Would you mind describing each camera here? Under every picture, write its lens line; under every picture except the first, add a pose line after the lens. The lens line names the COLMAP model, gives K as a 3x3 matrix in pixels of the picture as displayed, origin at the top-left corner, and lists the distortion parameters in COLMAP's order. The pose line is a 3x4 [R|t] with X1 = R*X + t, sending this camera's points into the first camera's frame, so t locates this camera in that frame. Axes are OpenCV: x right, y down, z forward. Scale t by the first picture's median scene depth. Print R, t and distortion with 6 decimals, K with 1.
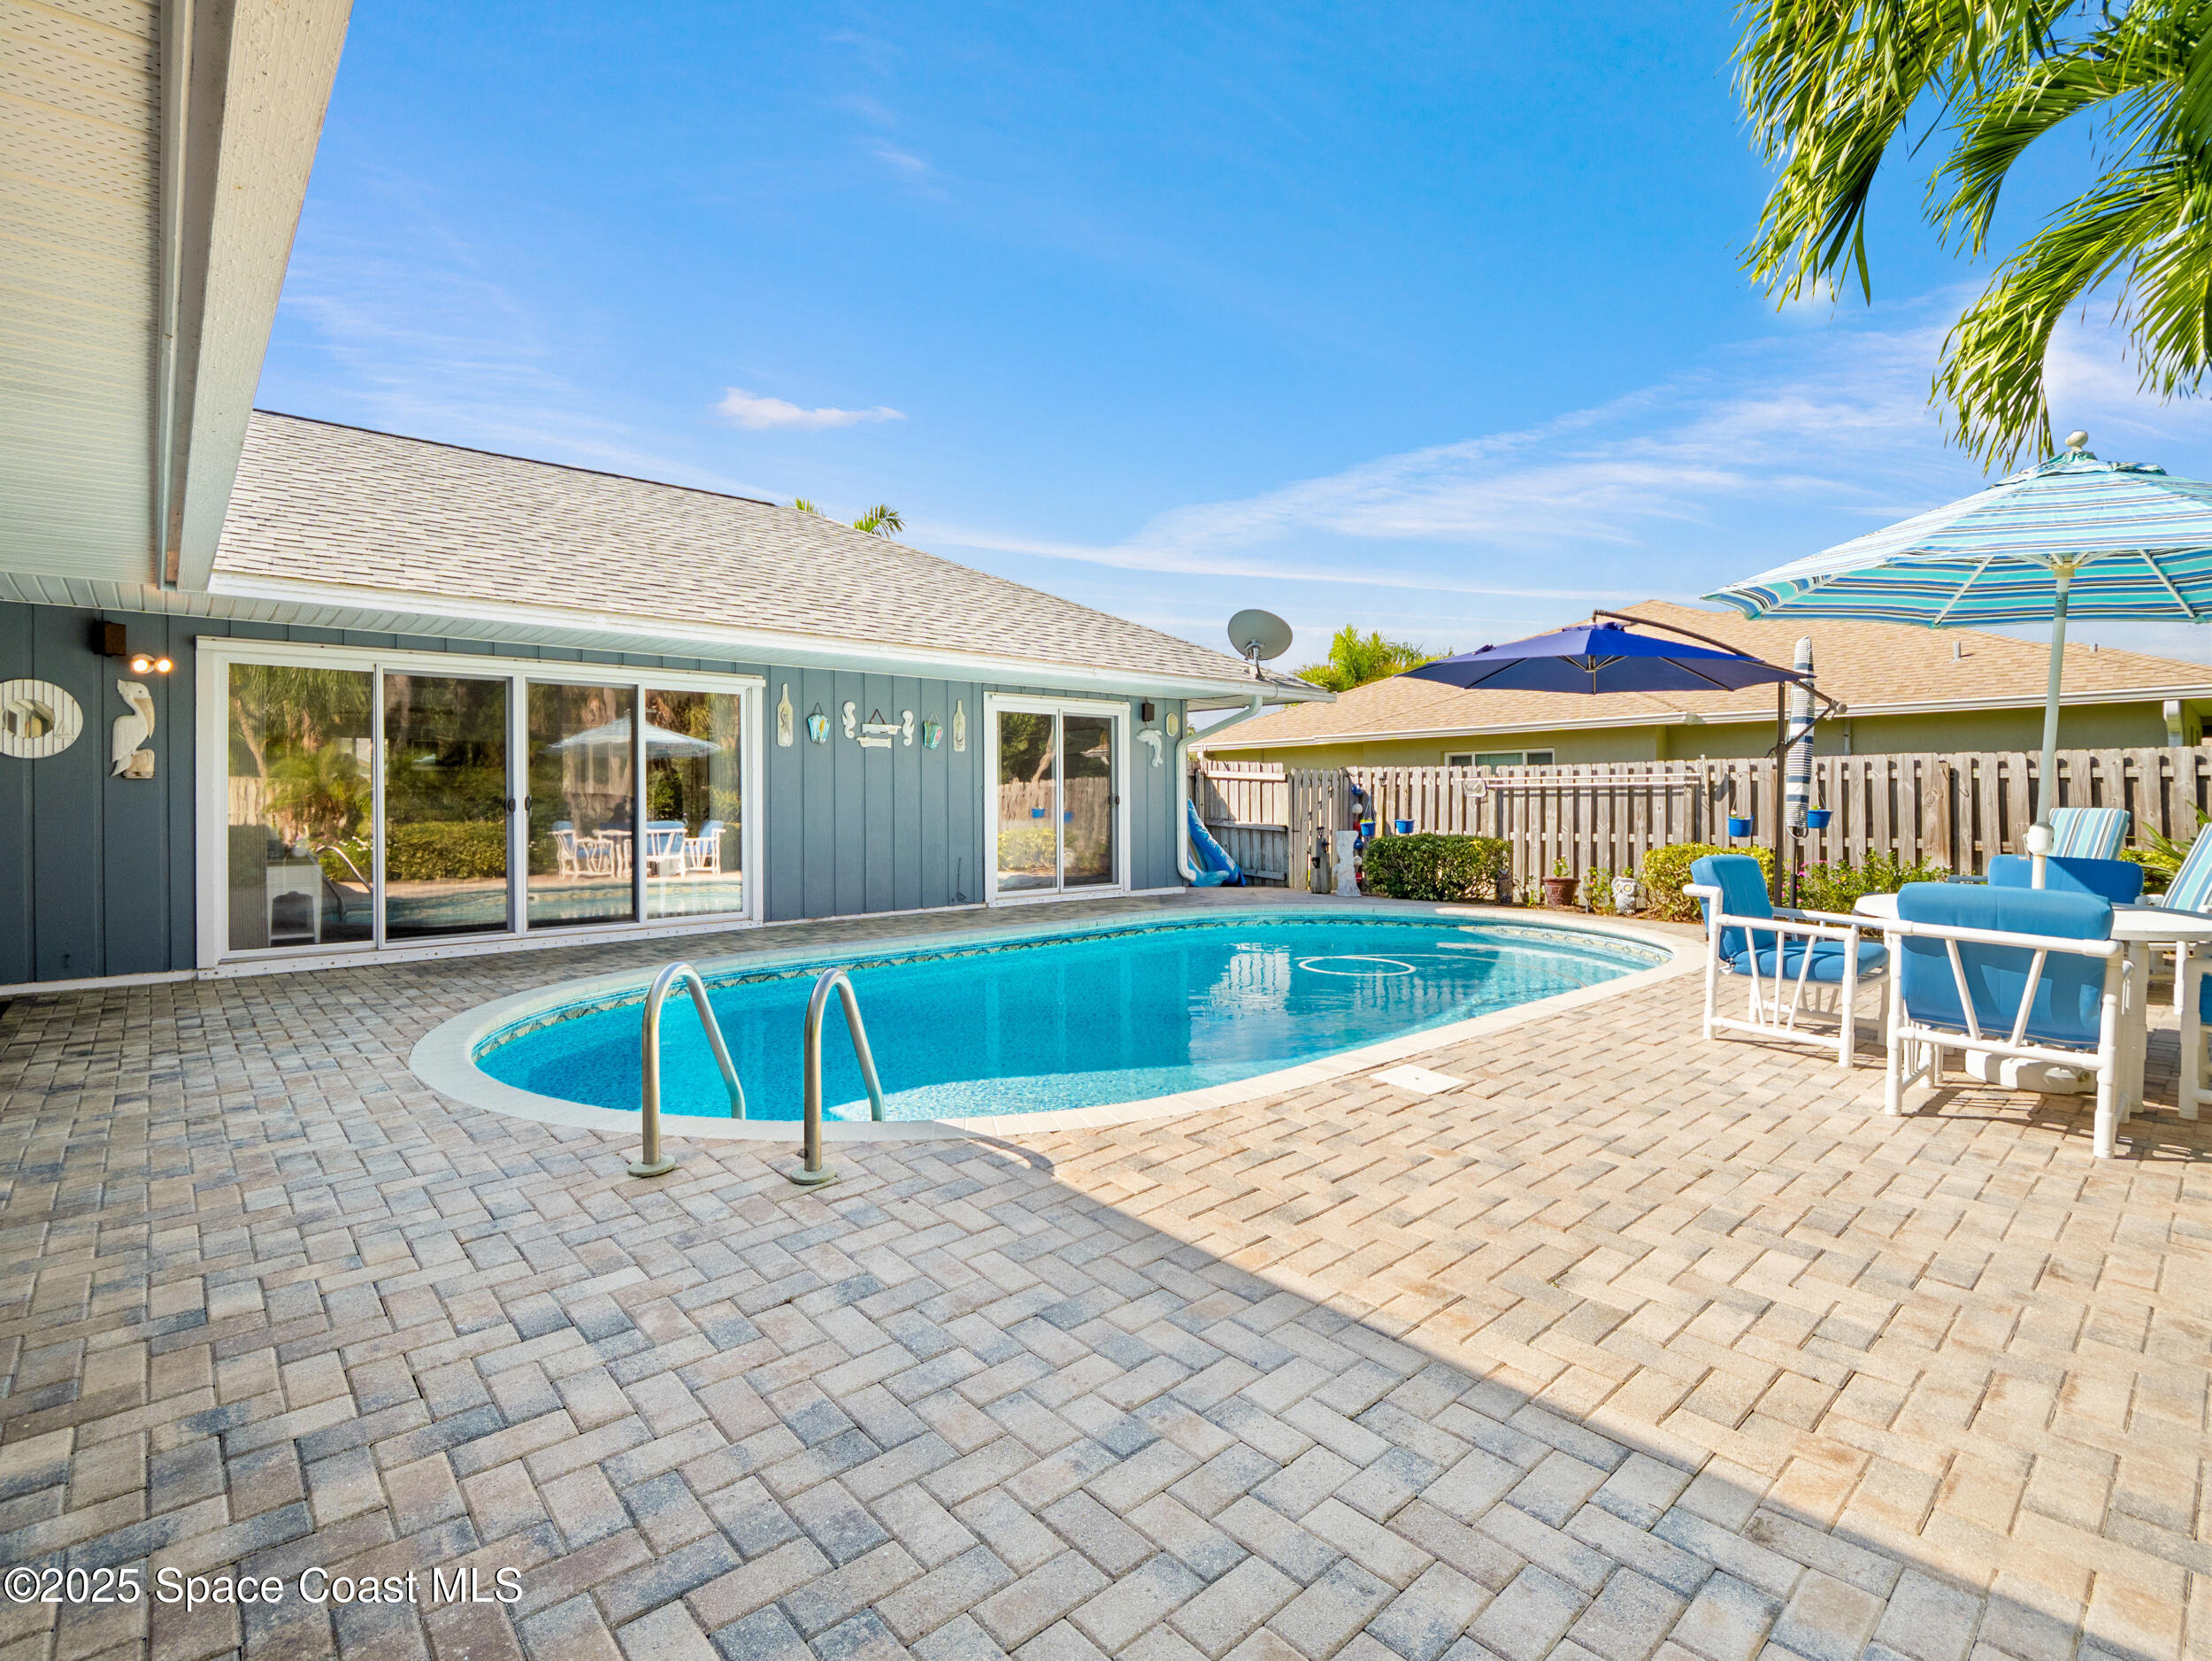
lens RADIAL K [[1069.8, 0, 1103.5], [0, 1069.8, 805.1], [0, 0, 1]] dist [-0.004447, -0.005873]
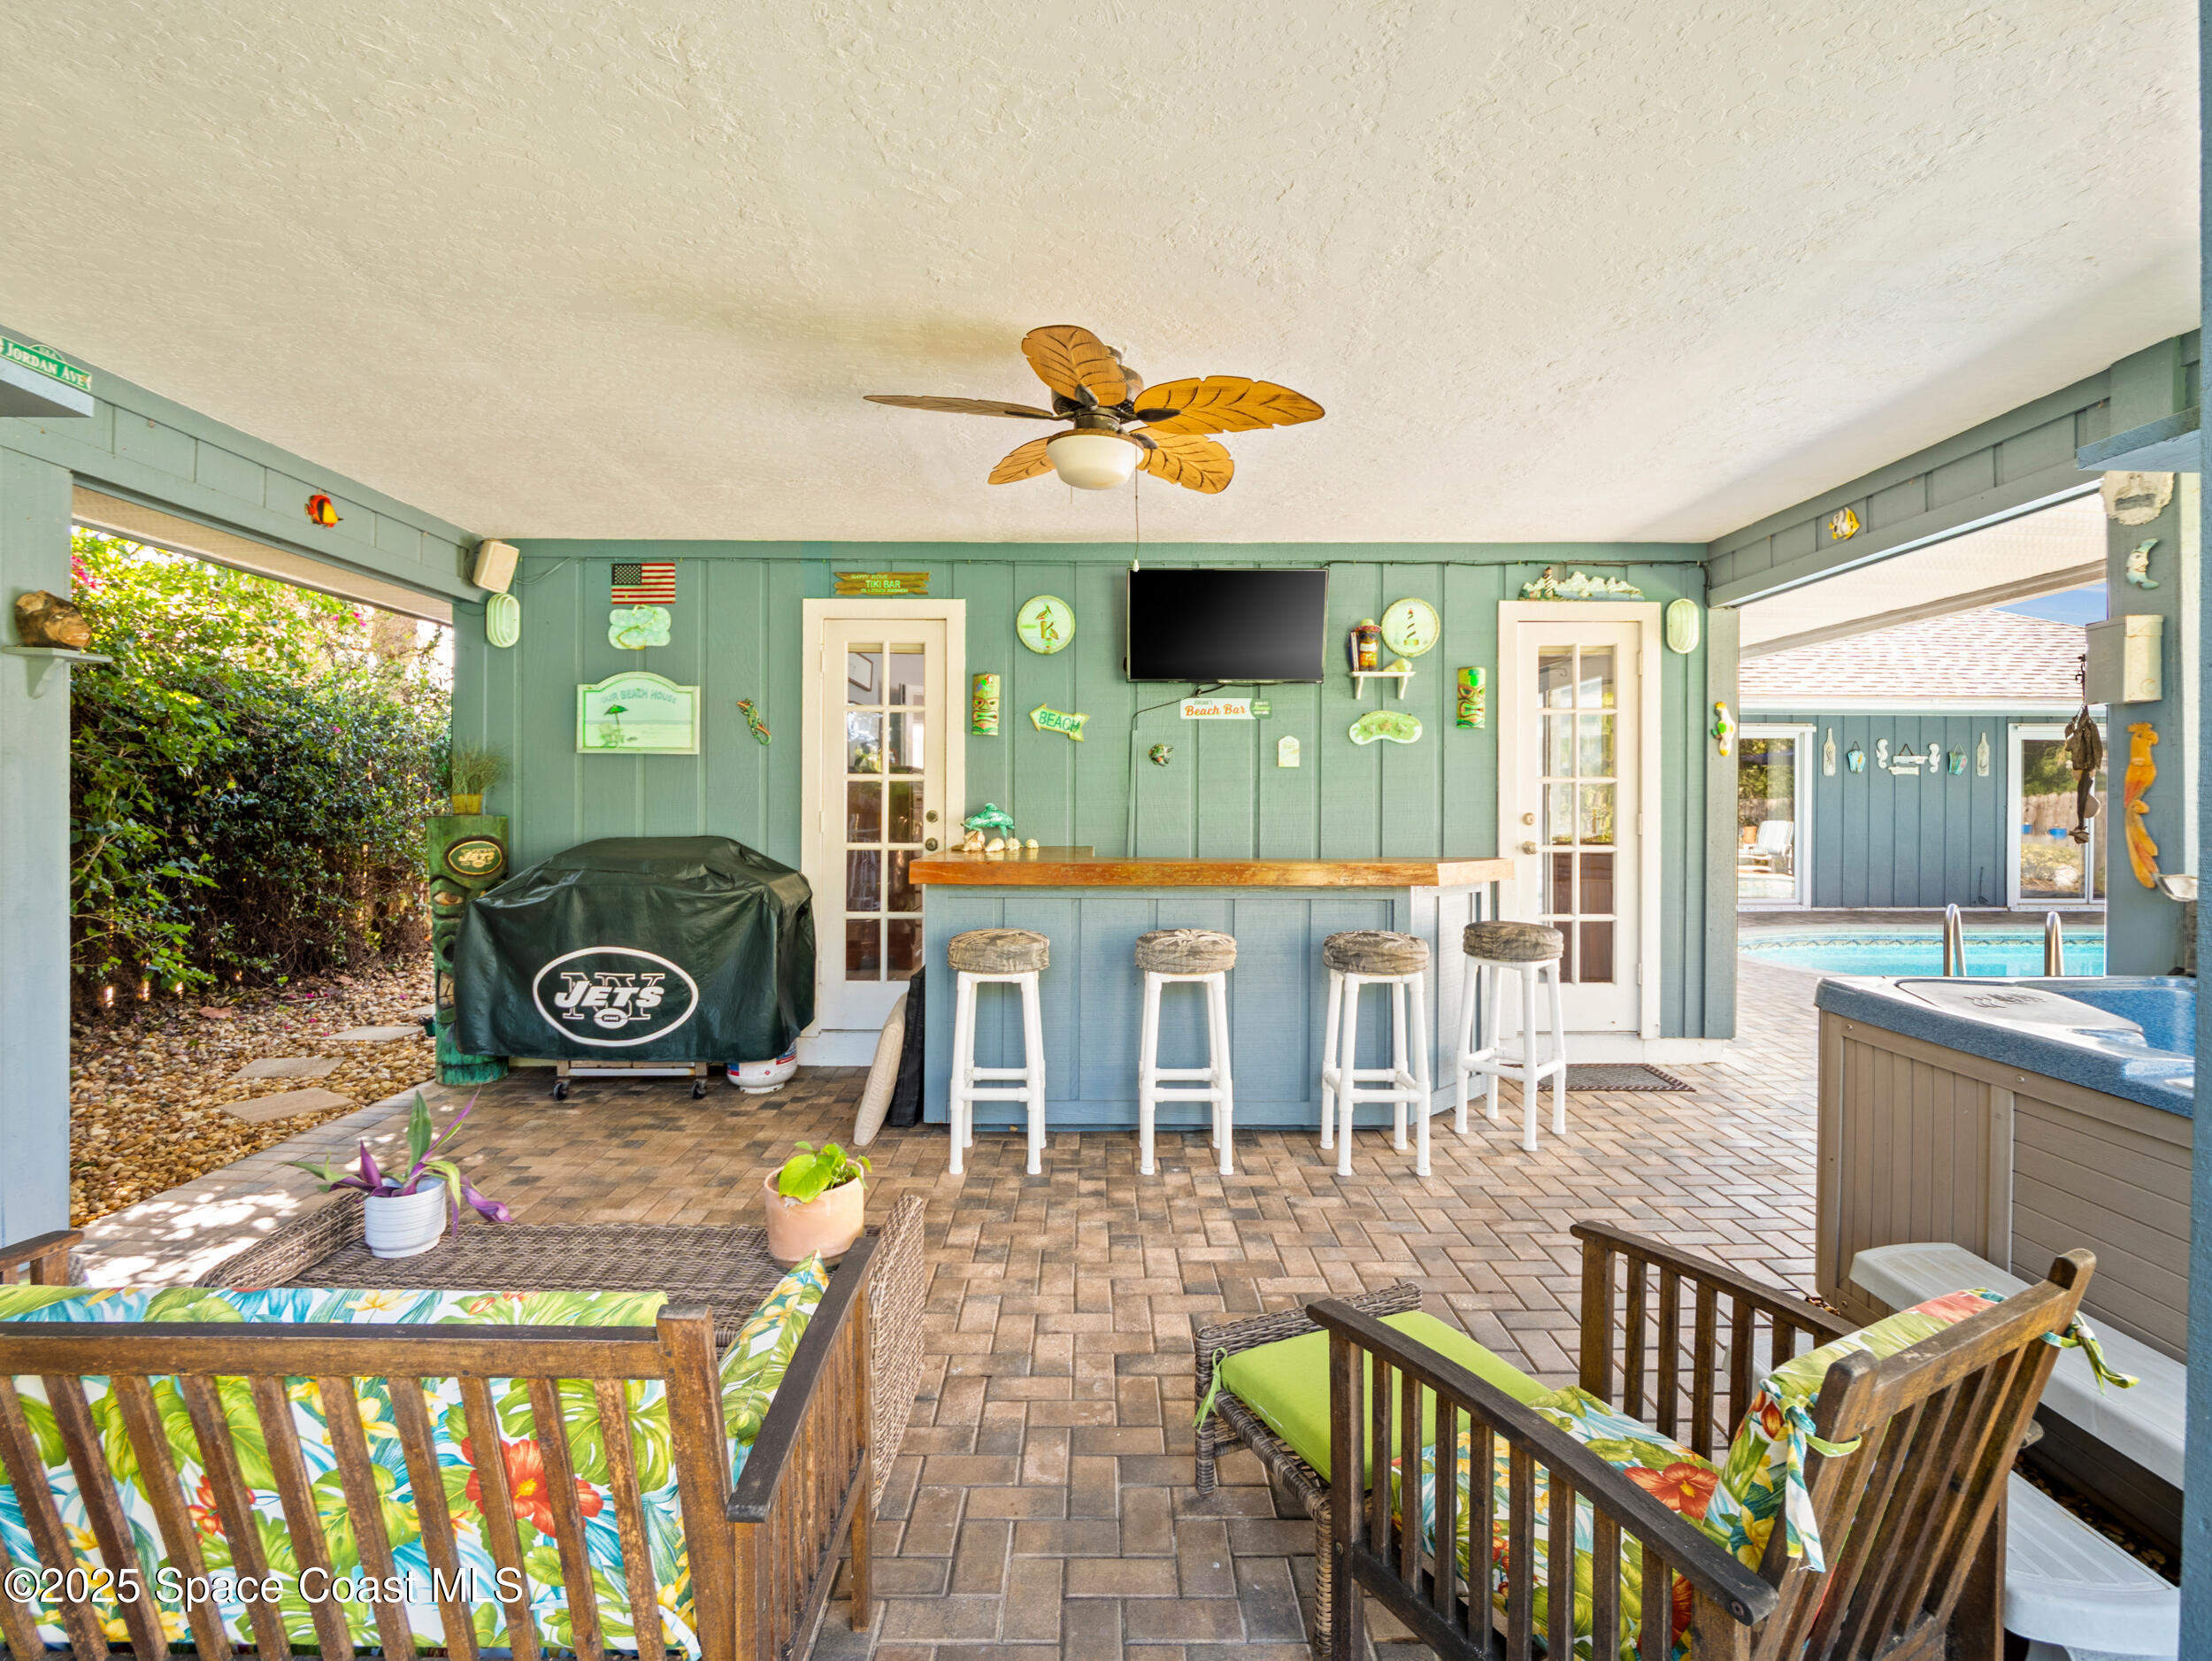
lens RADIAL K [[1069.8, 0, 1103.5], [0, 1069.8, 805.1], [0, 0, 1]] dist [-0.004447, -0.005873]
pose [[0.750685, 0.008891, -0.660600, -0.079836], [-0.011973, 0.999928, -0.000148, -0.006040], [0.660552, 0.008020, 0.750738, -0.464208]]
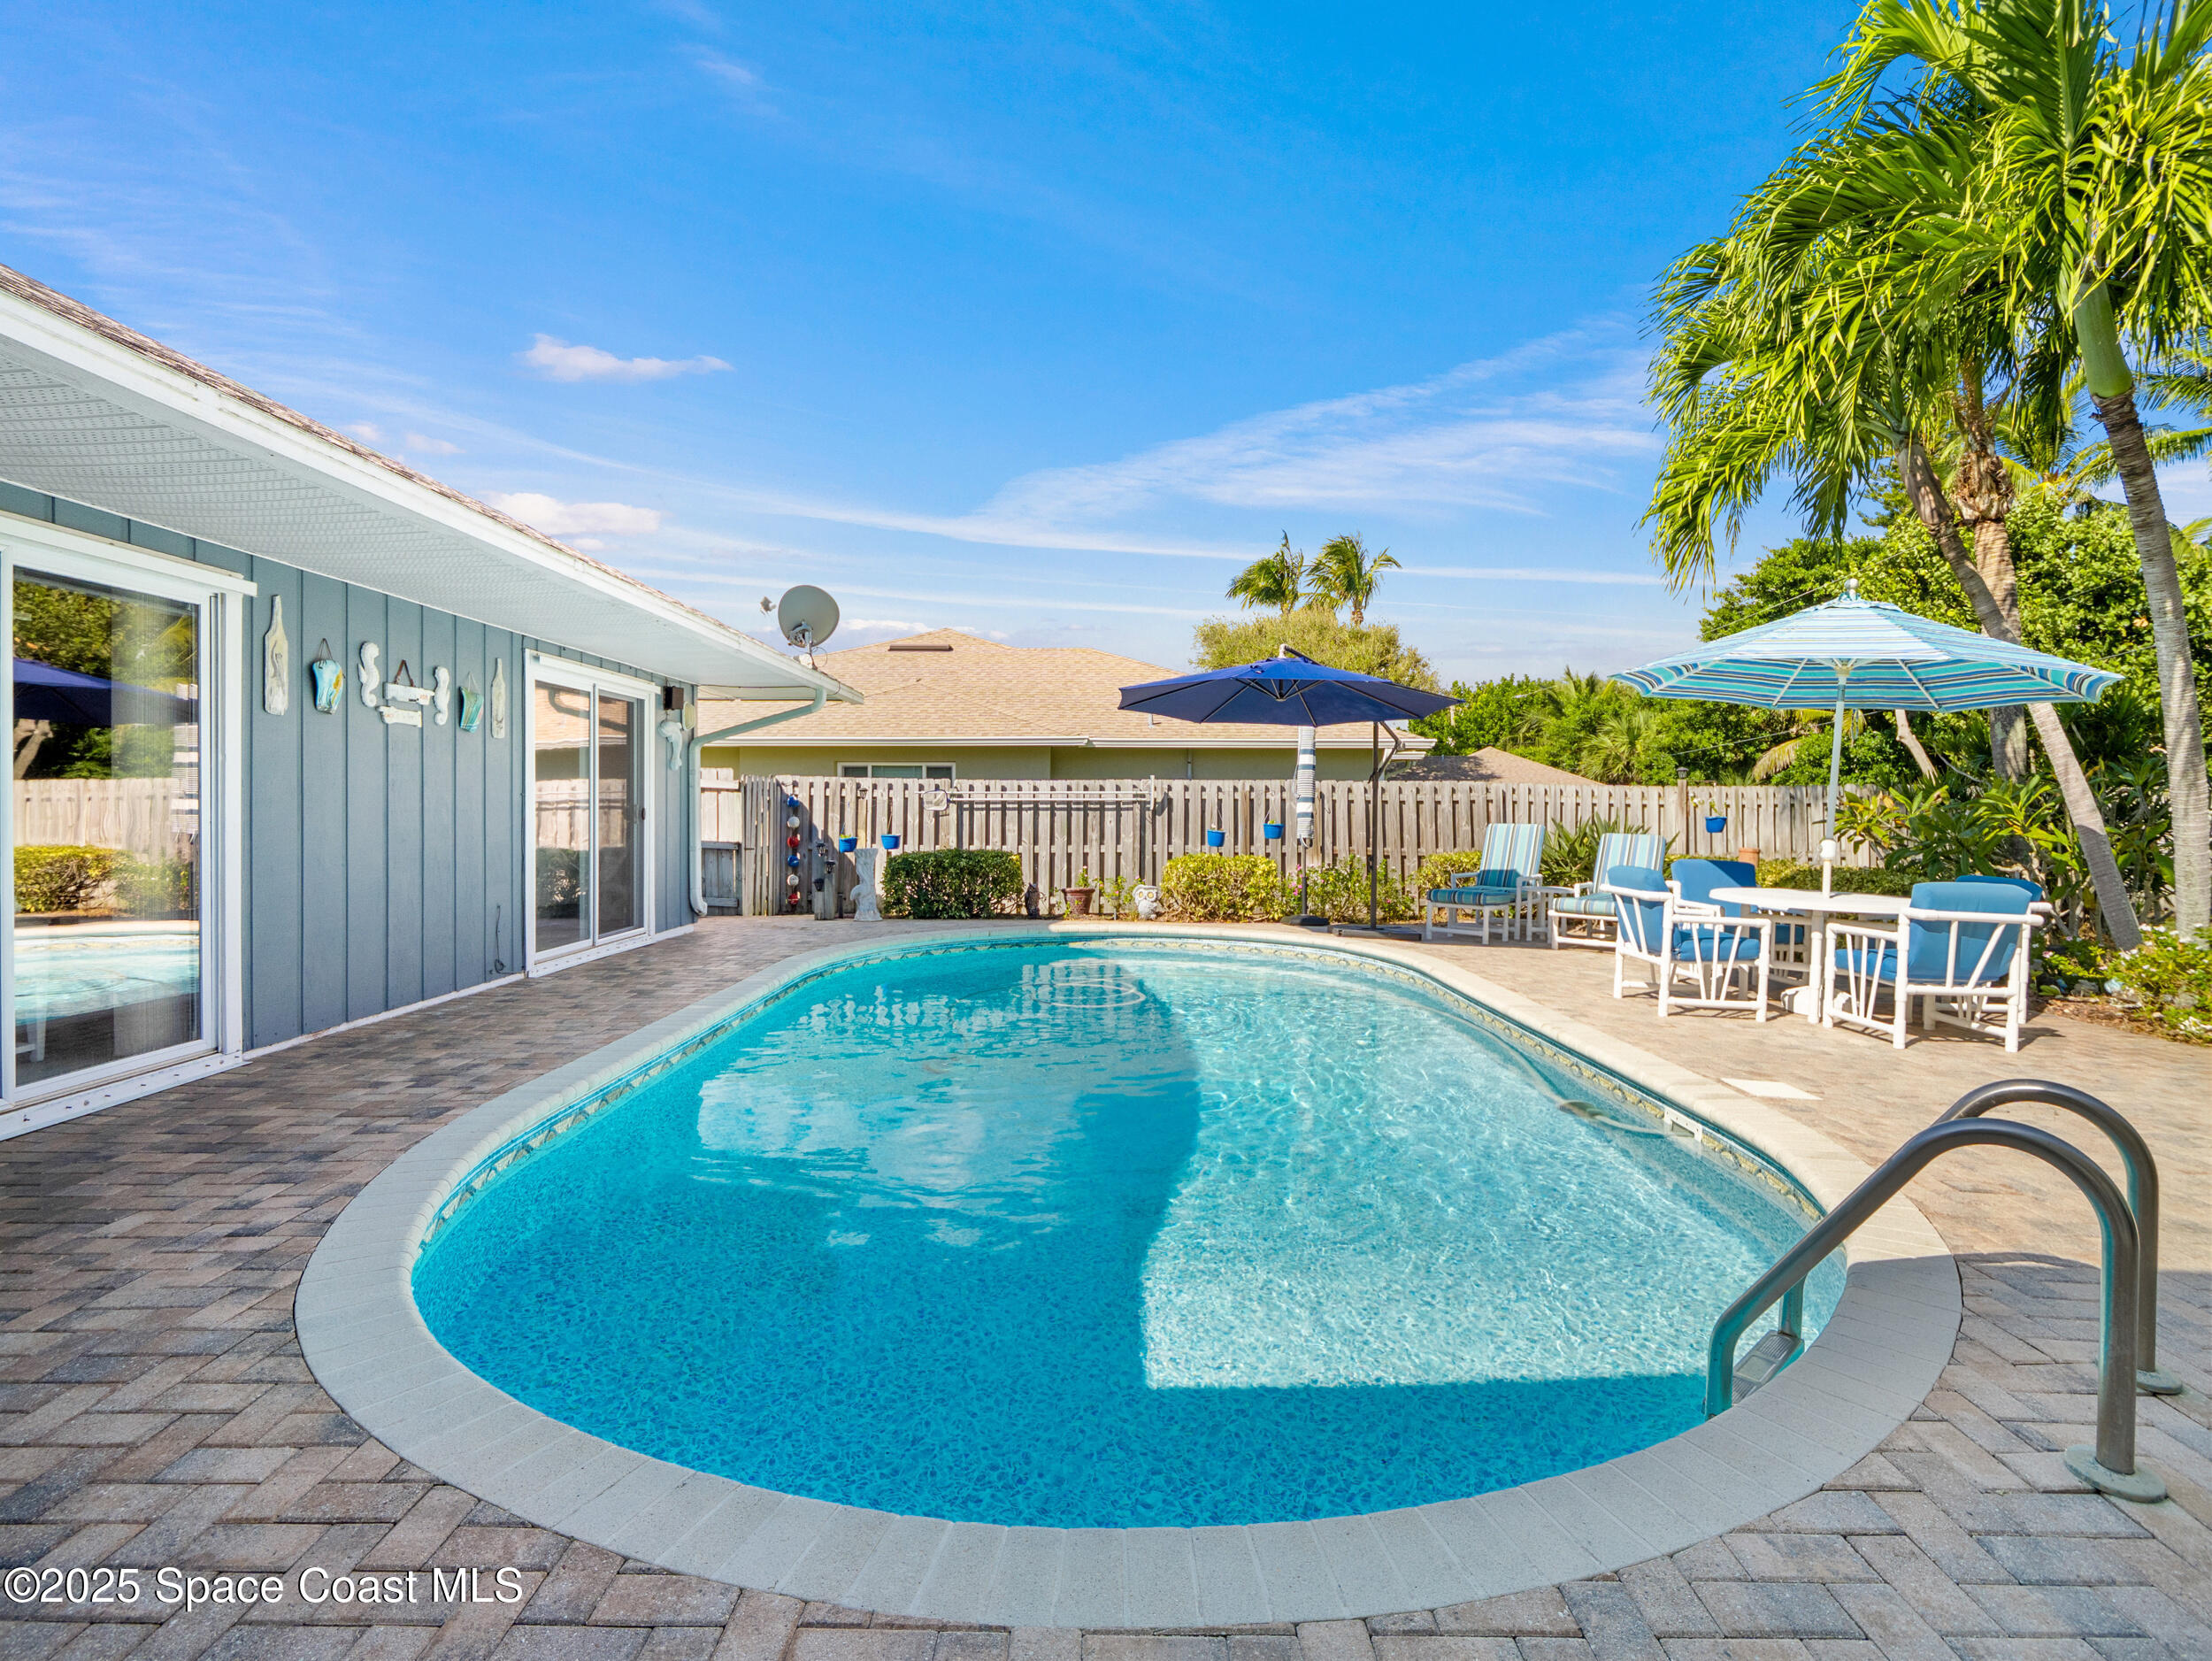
lens RADIAL K [[1058.1, 0, 1106.0], [0, 1058.1, 830.5], [0, 0, 1]] dist [-0.001628, -0.018327]
pose [[0.671202, -0.009715, 0.741211, -0.324815], [-0.002392, 0.999881, 0.015272, -0.005229], [-0.741271, -0.012024, 0.671098, 0.278996]]
